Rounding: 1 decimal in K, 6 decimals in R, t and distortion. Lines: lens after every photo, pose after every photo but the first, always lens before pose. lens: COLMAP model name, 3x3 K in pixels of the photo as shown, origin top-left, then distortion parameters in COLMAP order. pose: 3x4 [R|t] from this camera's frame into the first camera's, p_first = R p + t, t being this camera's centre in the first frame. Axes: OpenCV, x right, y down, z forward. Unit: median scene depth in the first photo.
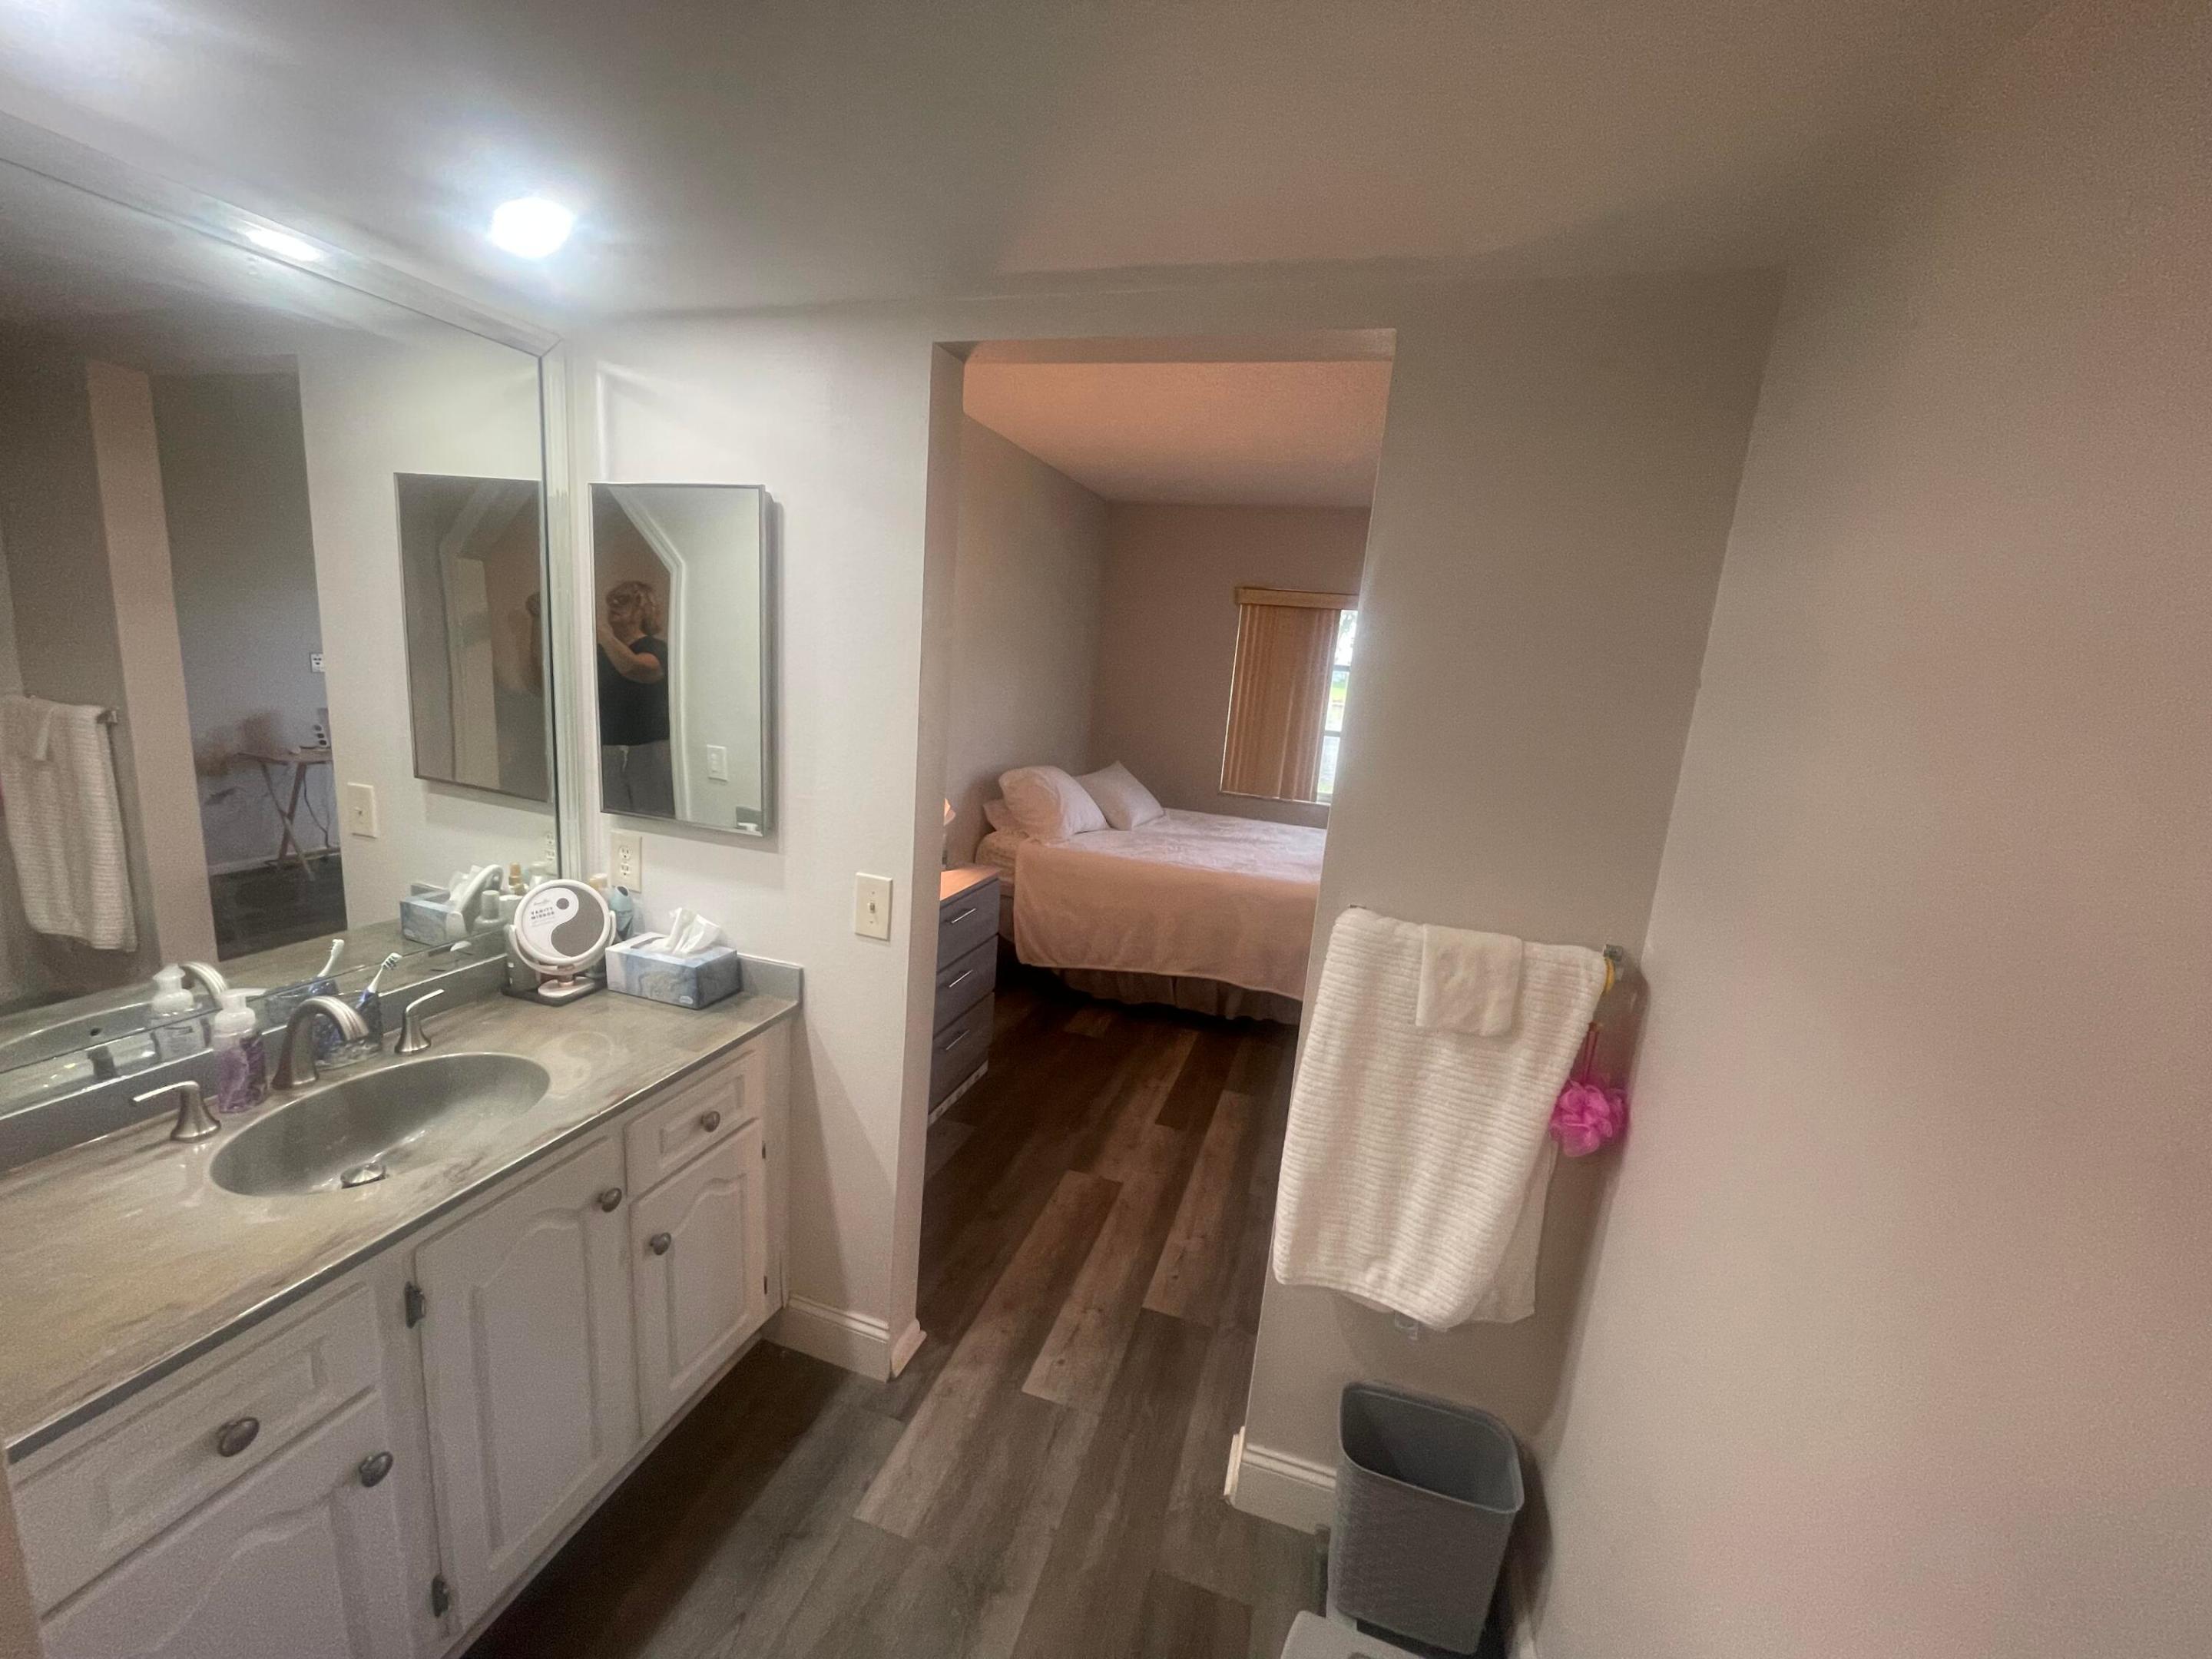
lens RADIAL K [[896.8, 0, 1107.9], [0, 896.8, 830.6], [0, 0, 1]] dist [0.003780, -0.000253]
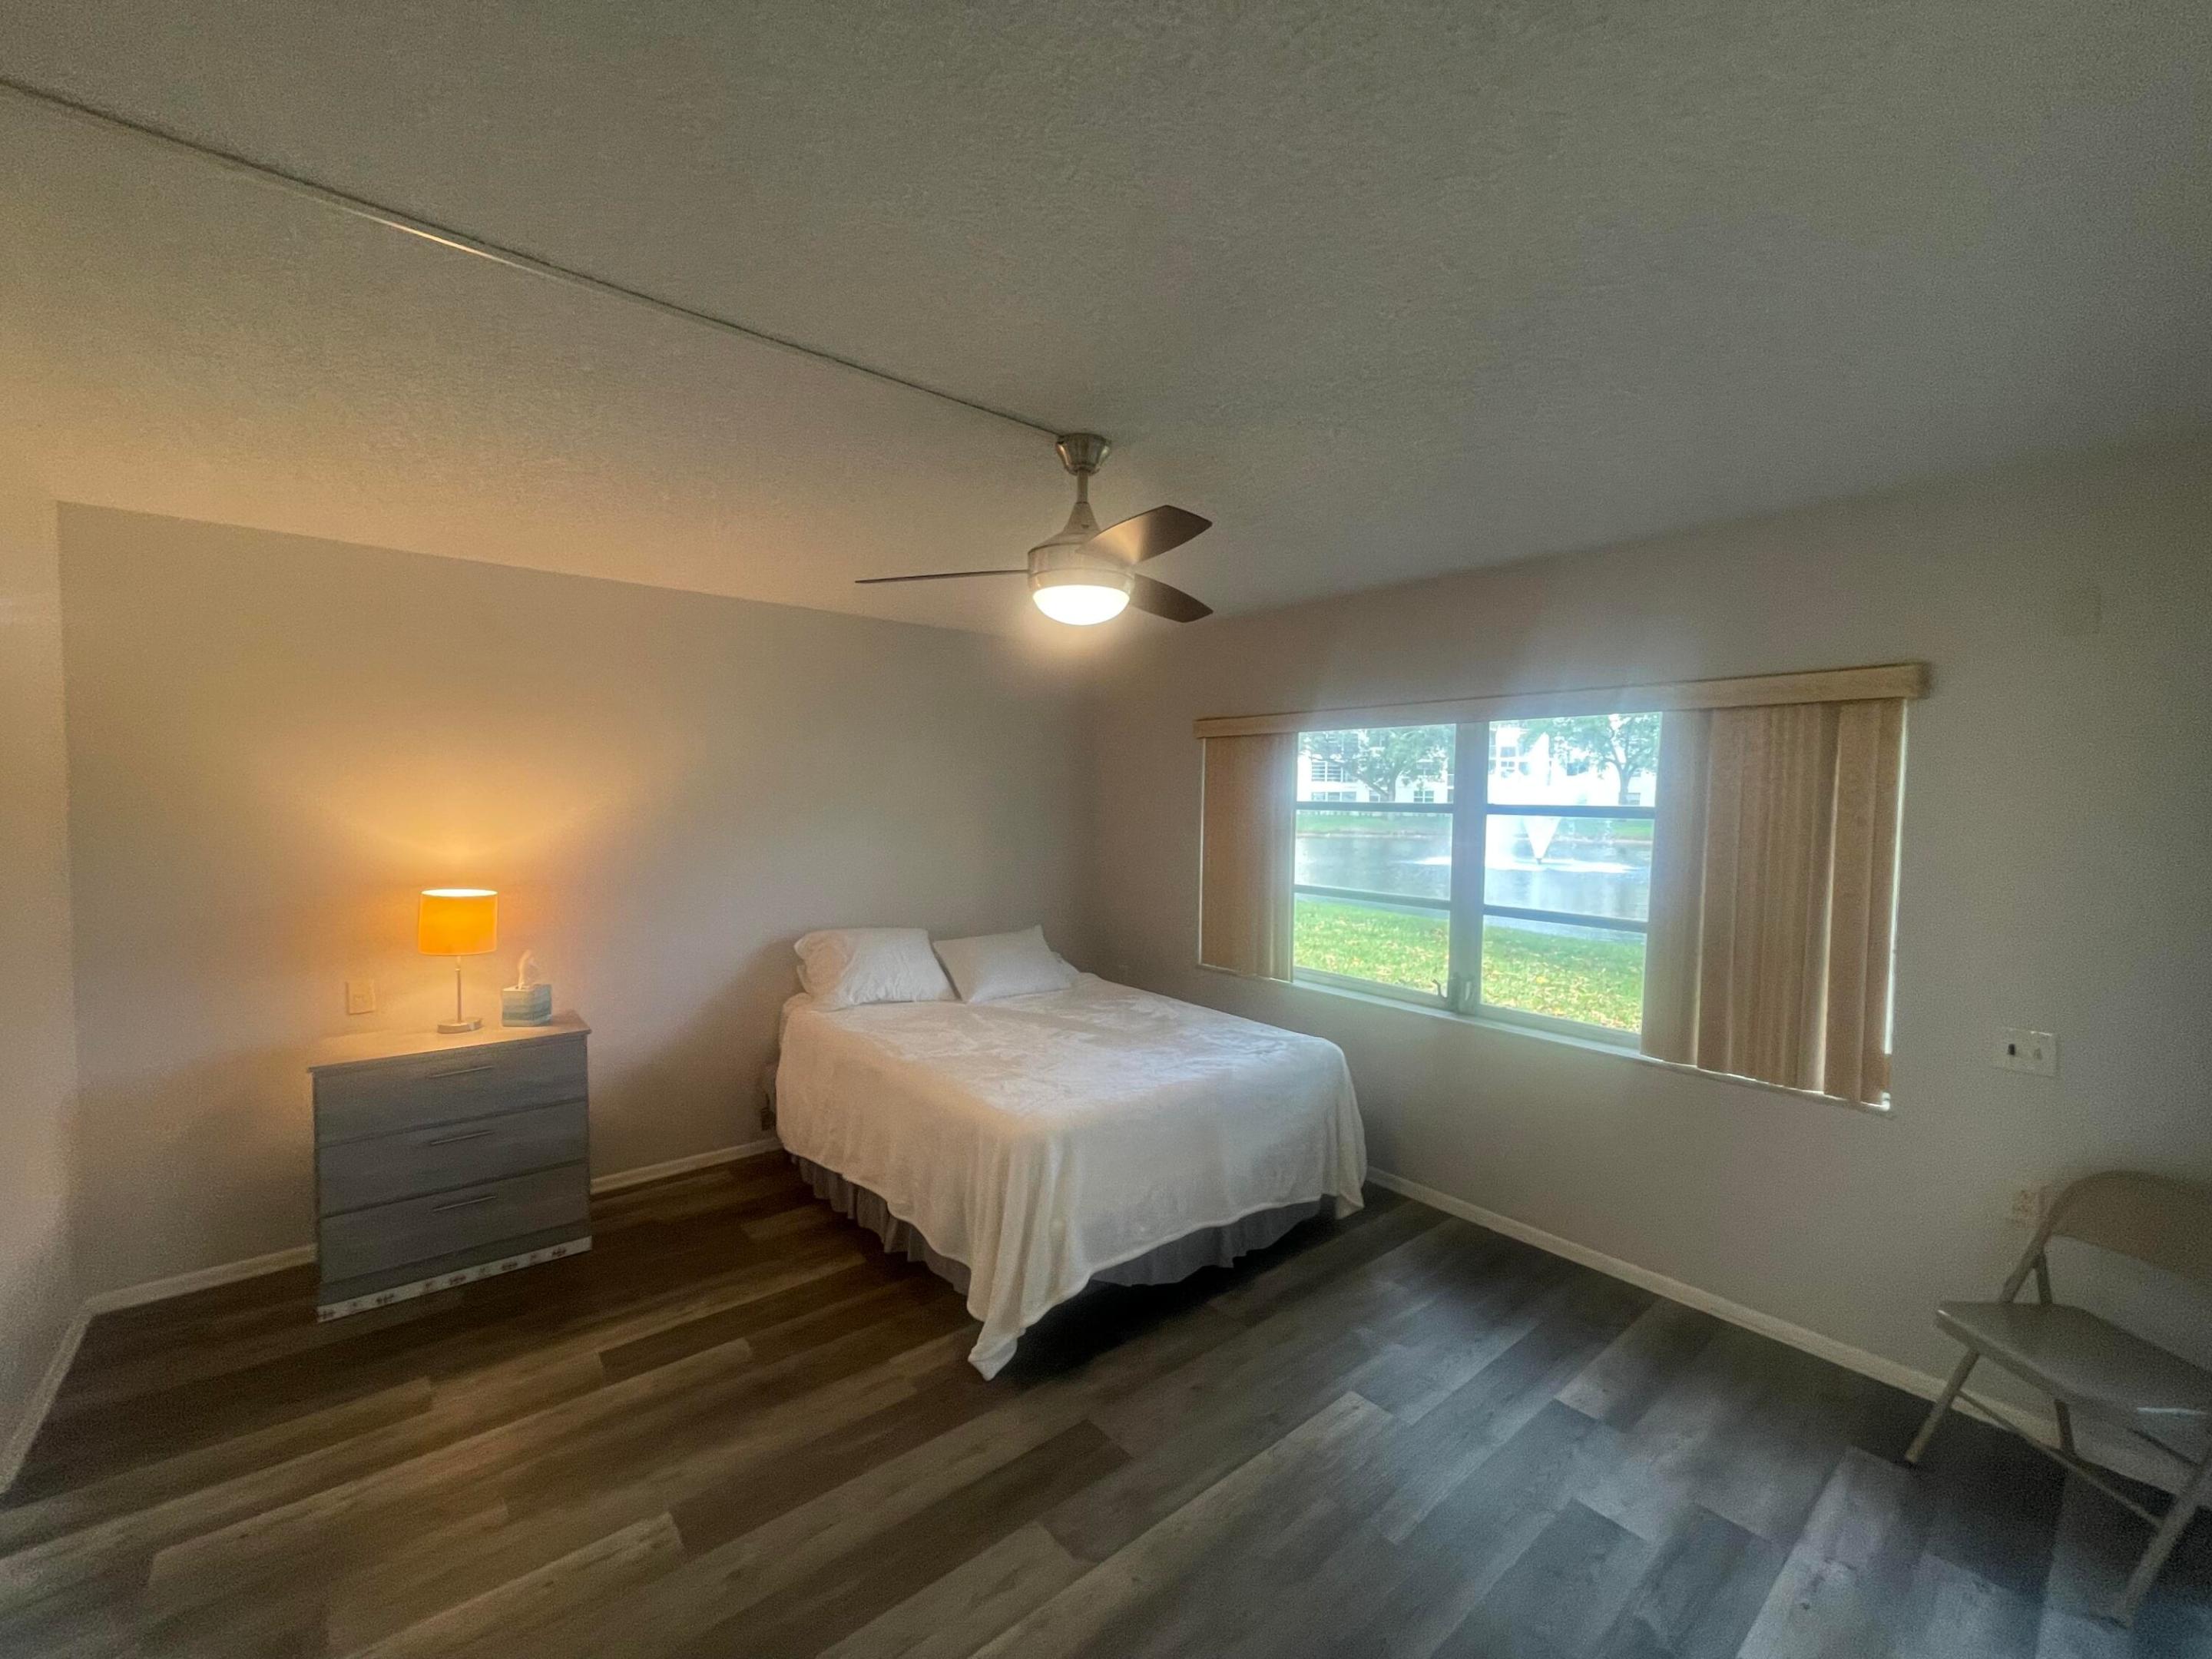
lens RADIAL K [[896.8, 0, 1086.8], [0, 896.8, 832.2], [0, 0, 1]] dist [0.003780, -0.000253]
pose [[0.826573, -0.056167, -0.560020, 0.696389], [-0.049622, 0.983861, -0.171917, -0.023586], [0.560638, 0.169892, 0.810445, 0.368017]]
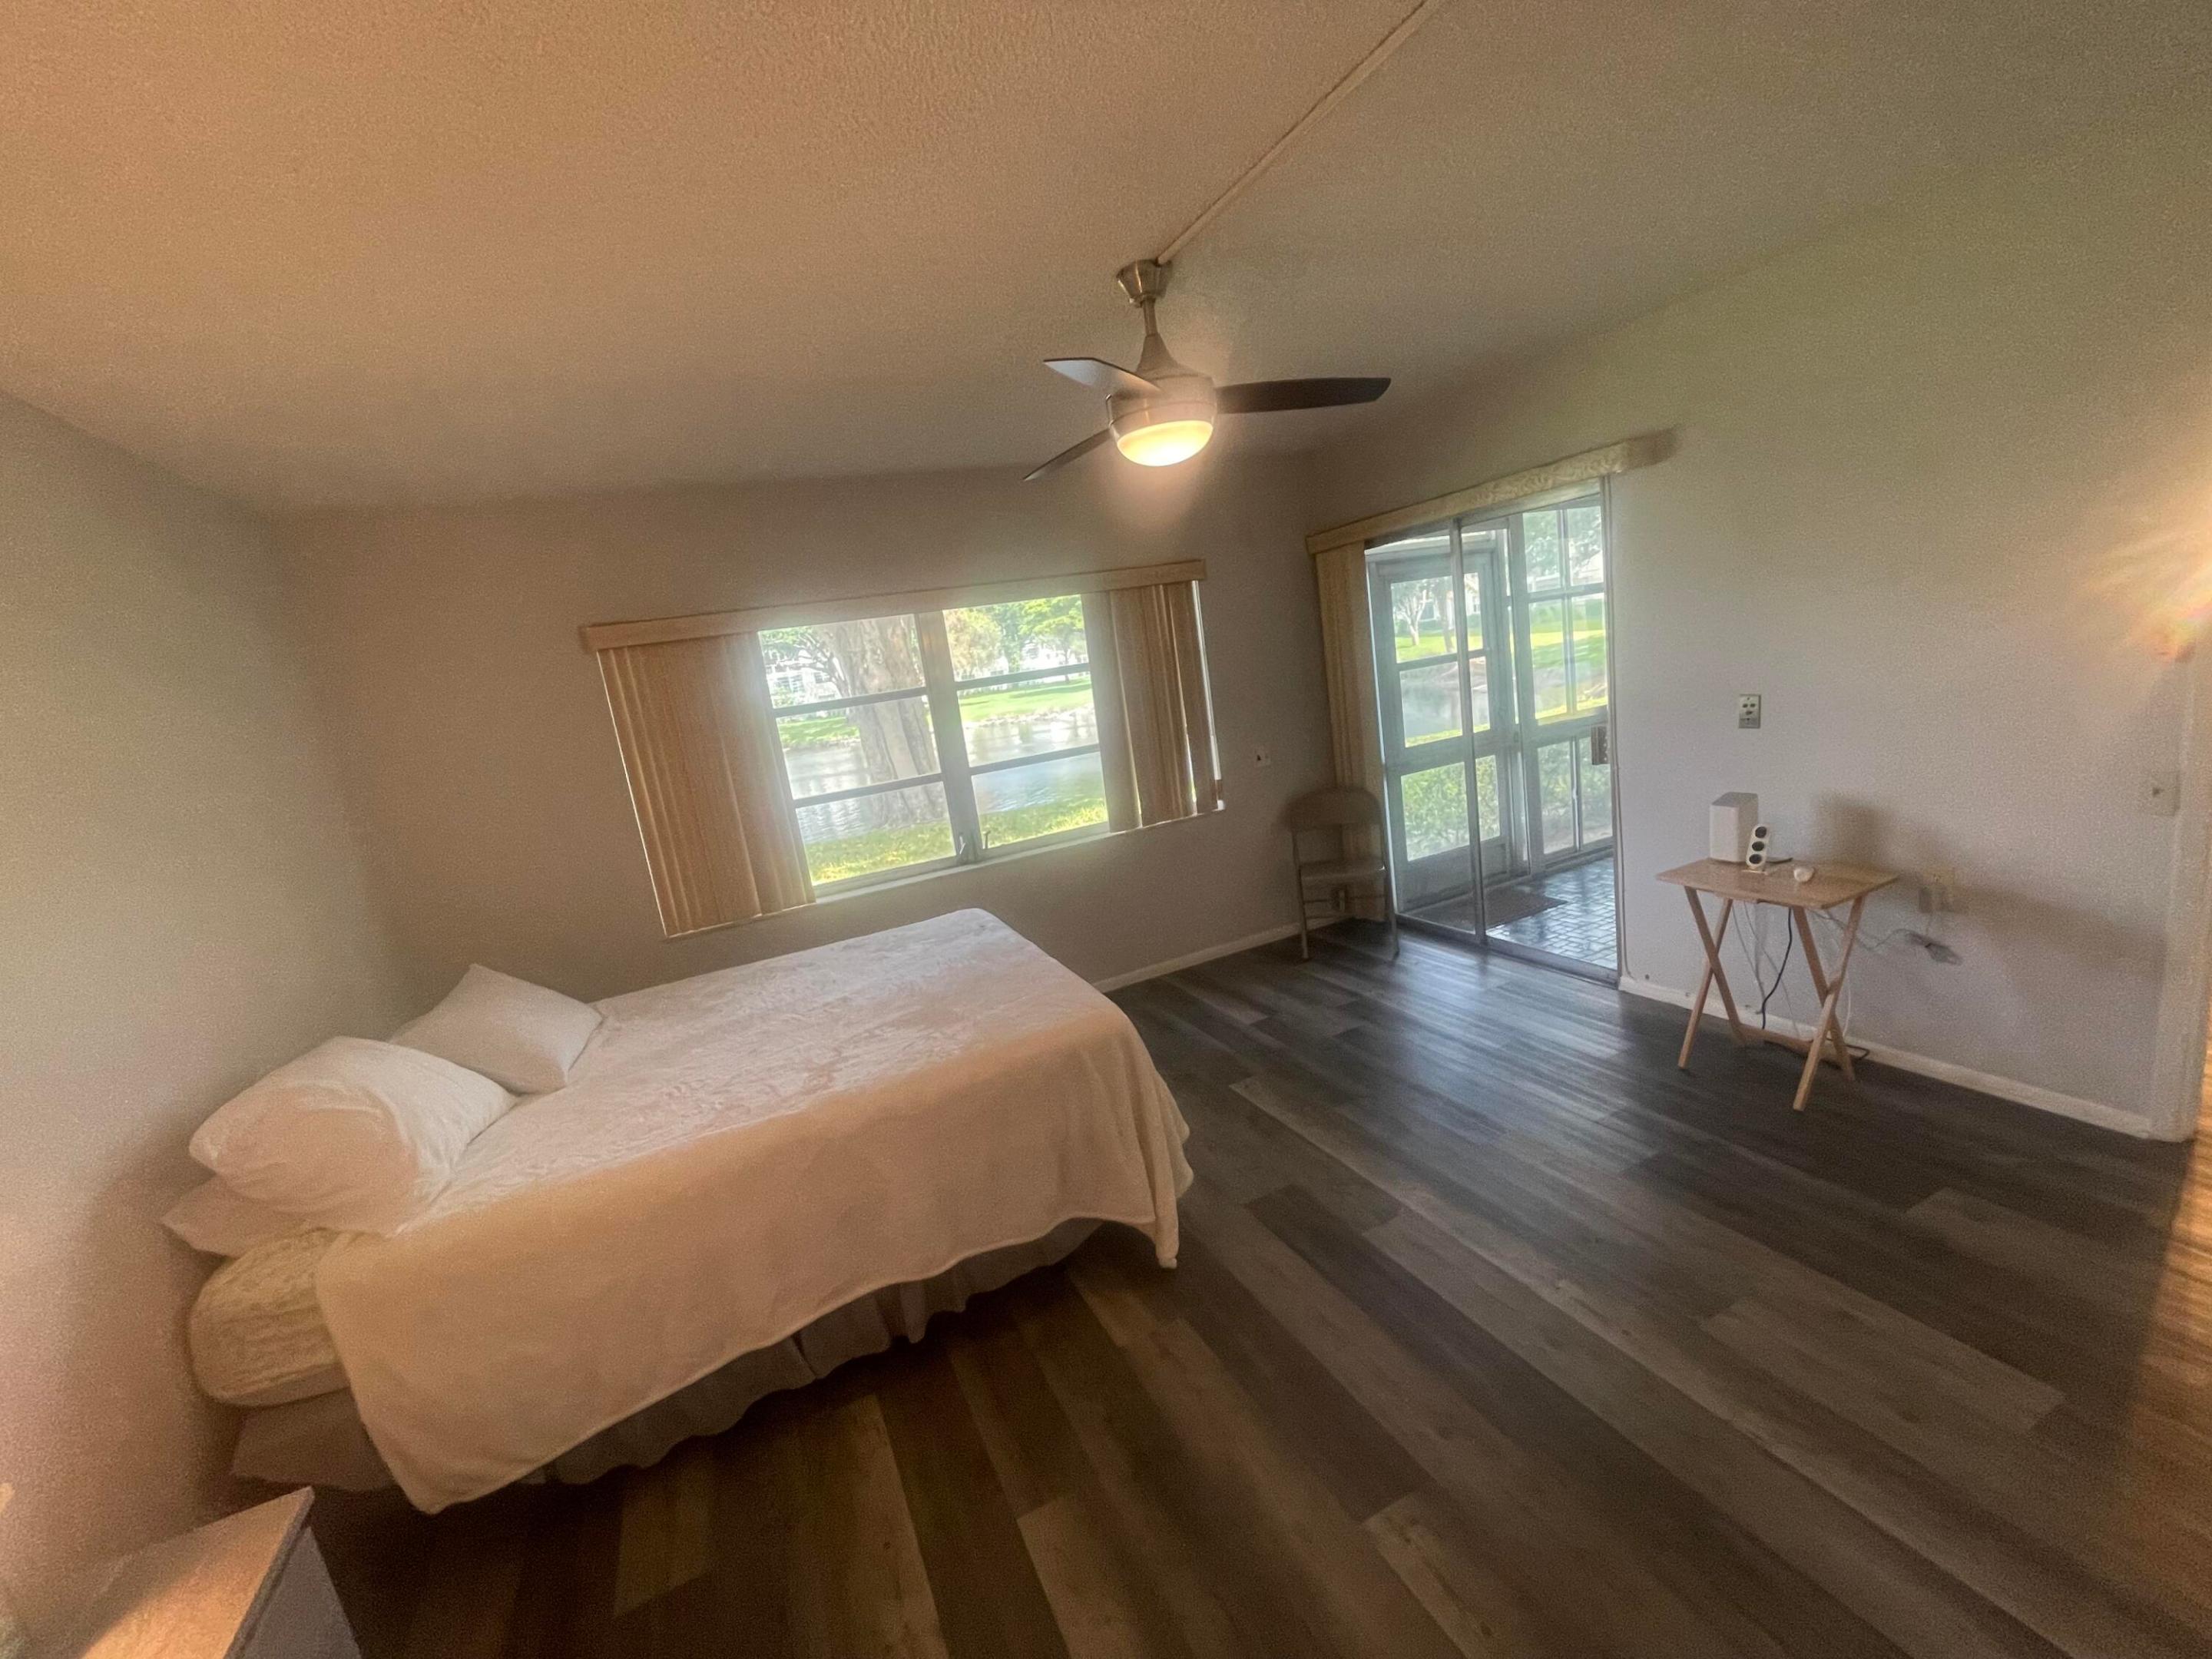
lens RADIAL K [[896.8, 0, 1095.3], [0, 896.8, 834.4], [0, 0, 1]] dist [0.003780, -0.000253]
pose [[0.734198, -0.315746, 0.601048, -0.019011], [0.334351, 0.938637, 0.084672, -0.090793], [-0.590900, 0.138795, 0.794715, 0.412590]]
